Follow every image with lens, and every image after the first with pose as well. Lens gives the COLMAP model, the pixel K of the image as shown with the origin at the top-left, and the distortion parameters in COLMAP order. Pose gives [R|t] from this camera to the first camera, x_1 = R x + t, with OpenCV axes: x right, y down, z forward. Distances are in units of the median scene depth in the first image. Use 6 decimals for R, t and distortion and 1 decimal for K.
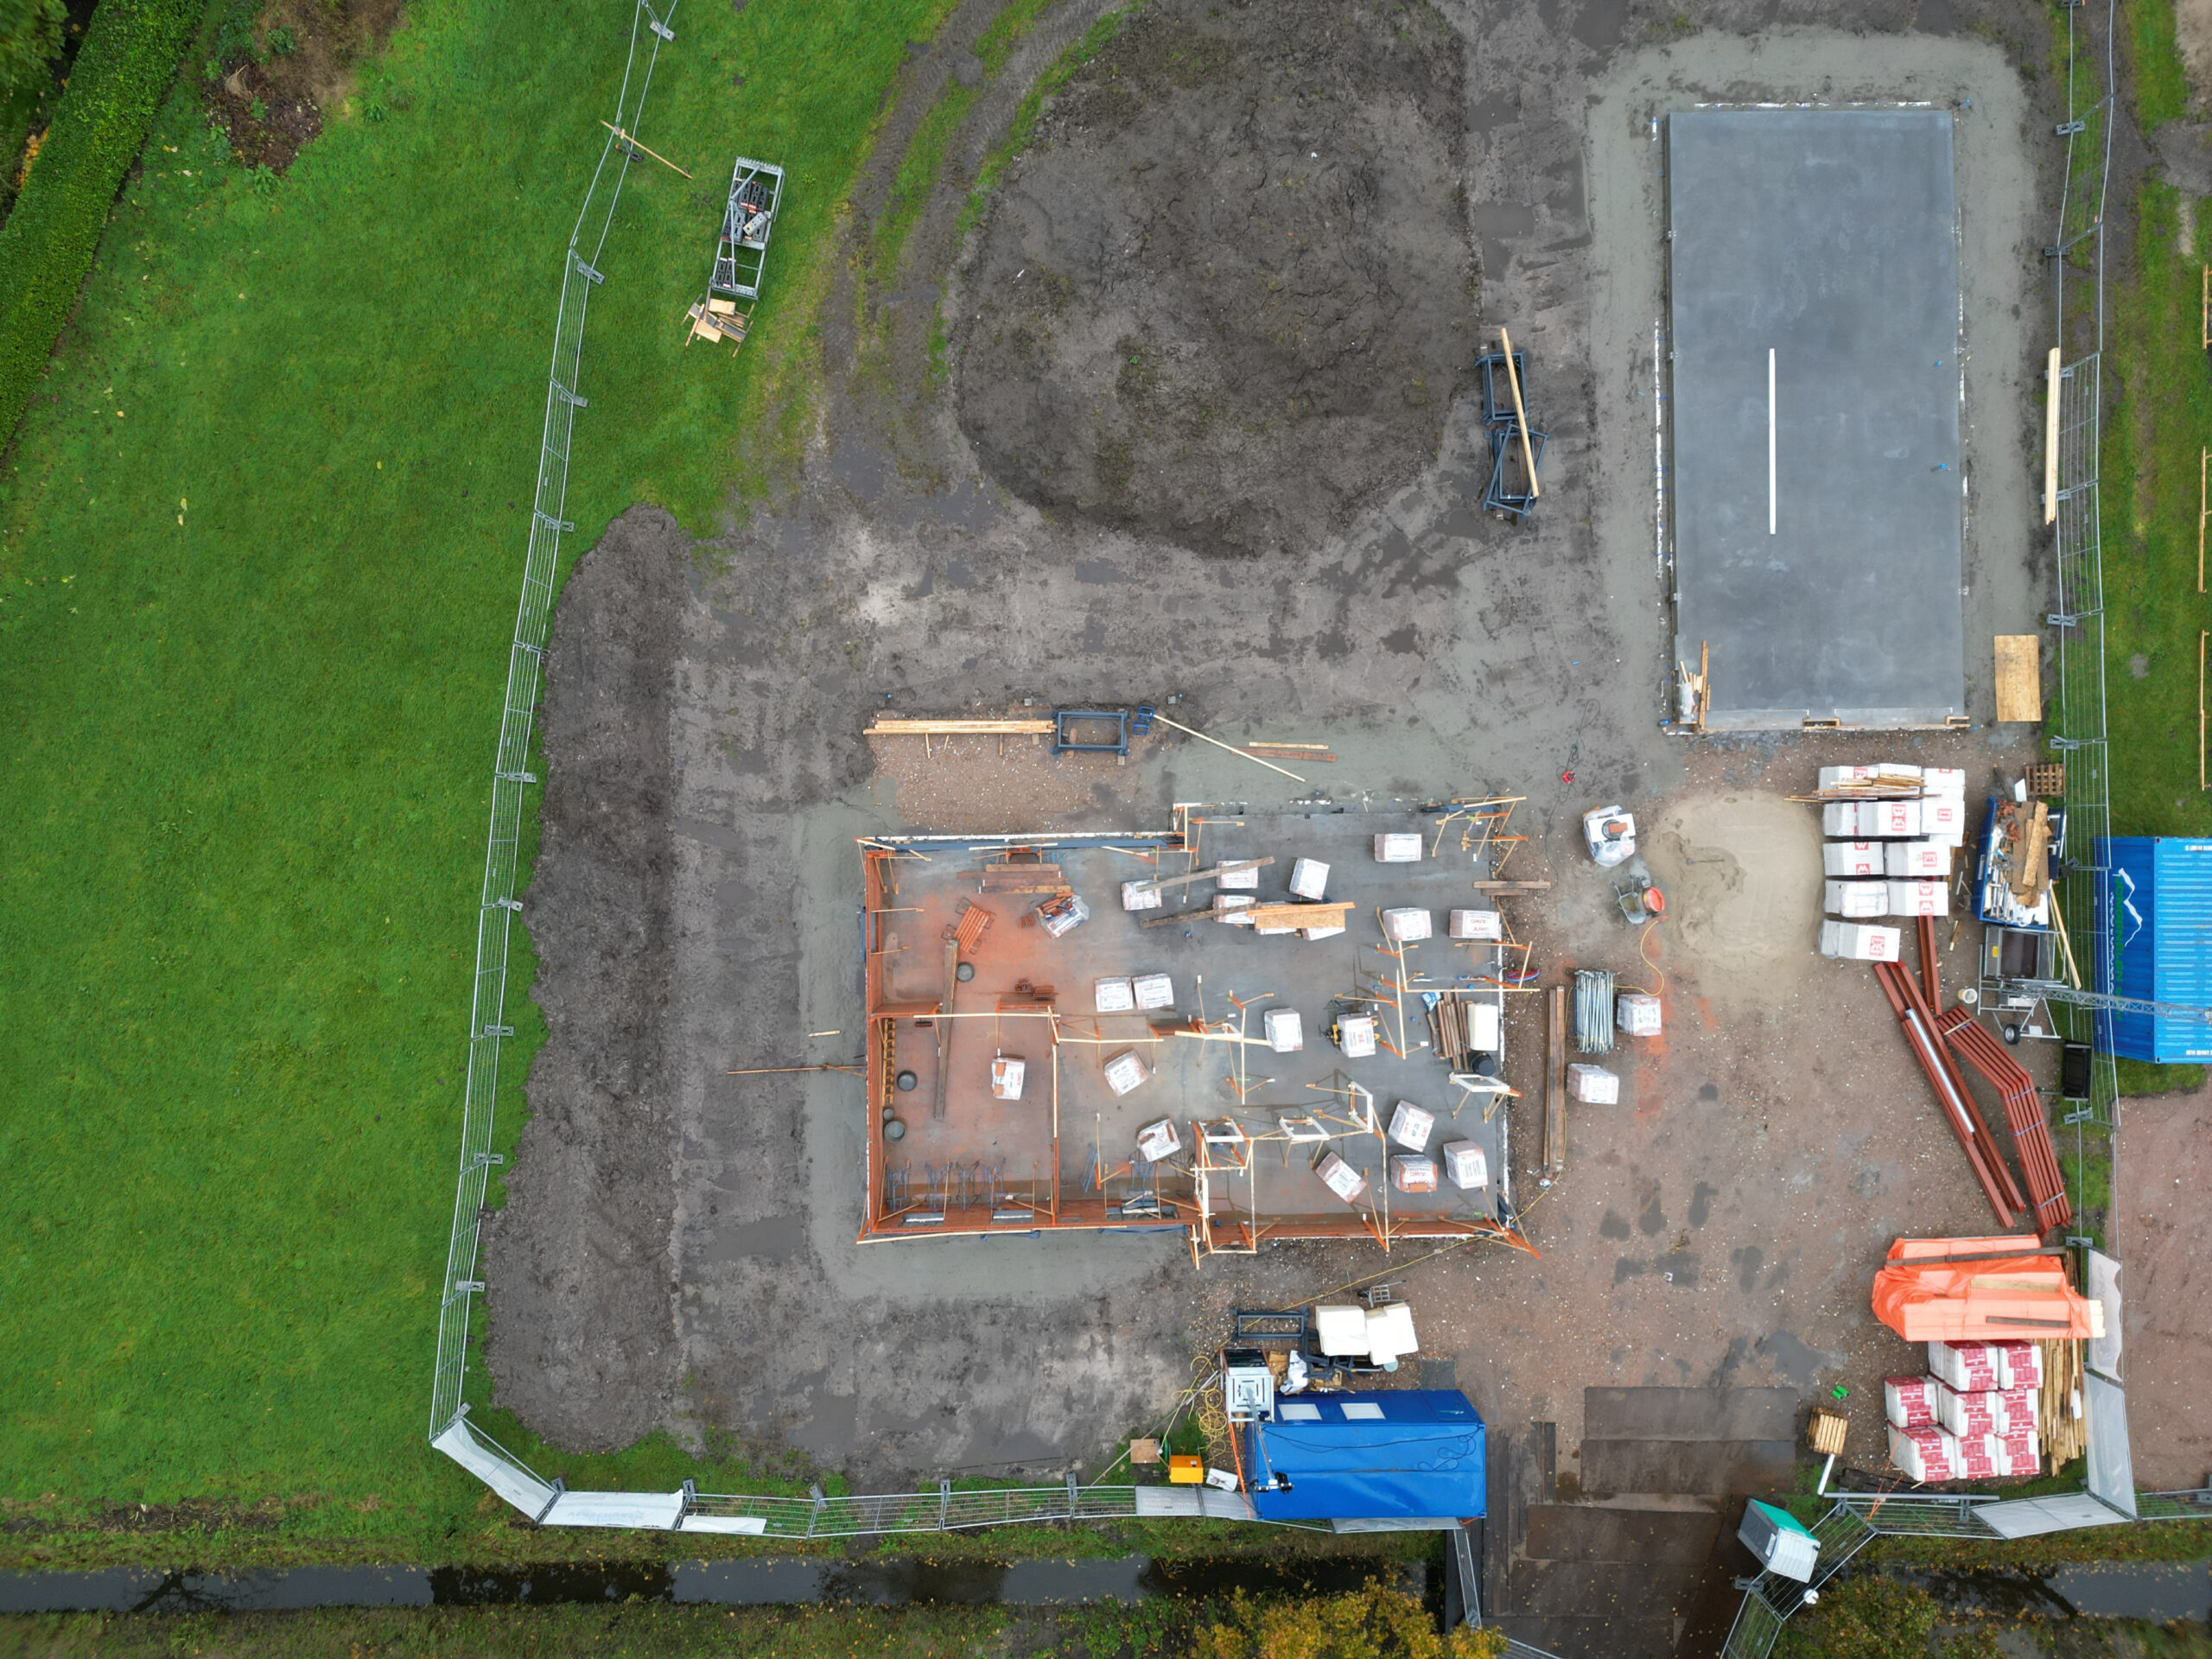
lens RADIAL K [[1528.3, 0, 1102.7], [0, 1528.3, 833.3], [0, 0, 1]] dist [0.057561, -0.043571]
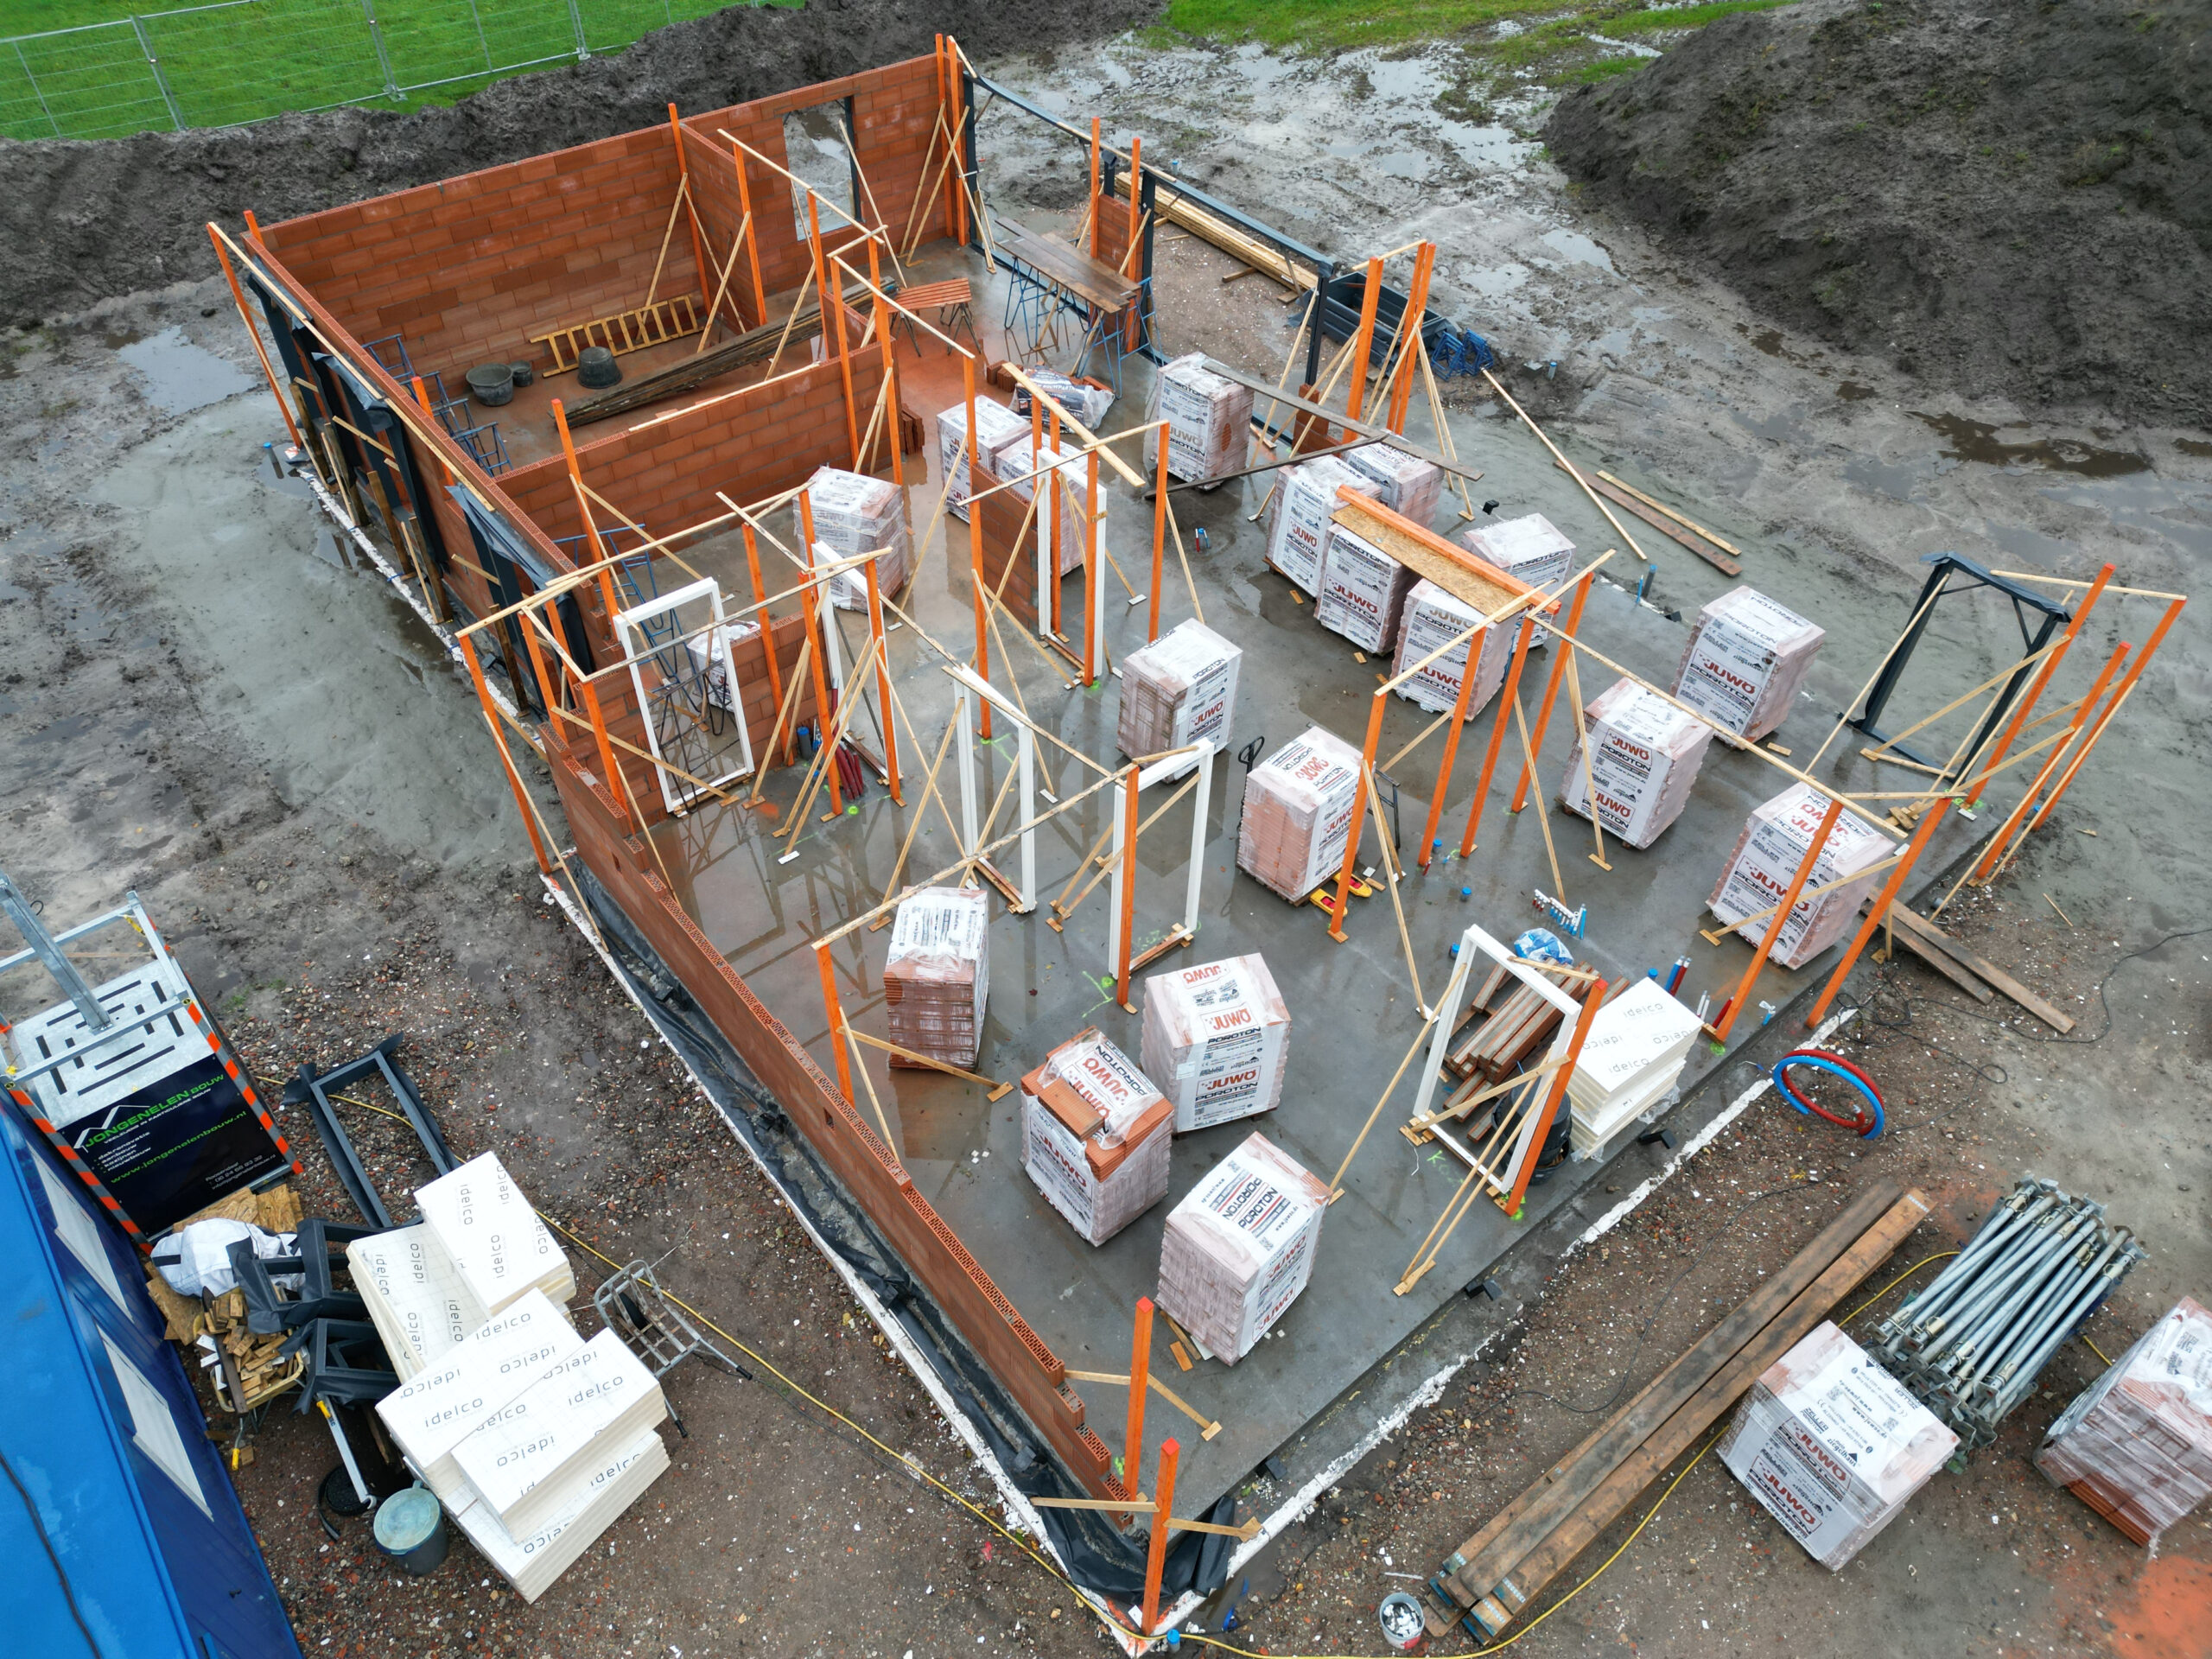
lens RADIAL K [[1520.1, 0, 1104.0], [0, 1520.1, 857.6], [0, 0, 1]] dist [0.057565, -0.042491]
pose [[0.622267, 0.555812, -0.551232, 0.323734], [-0.782781, 0.447349, -0.432590, 0.312380], [0.006154, 0.700680, 0.713449, 0.745027]]
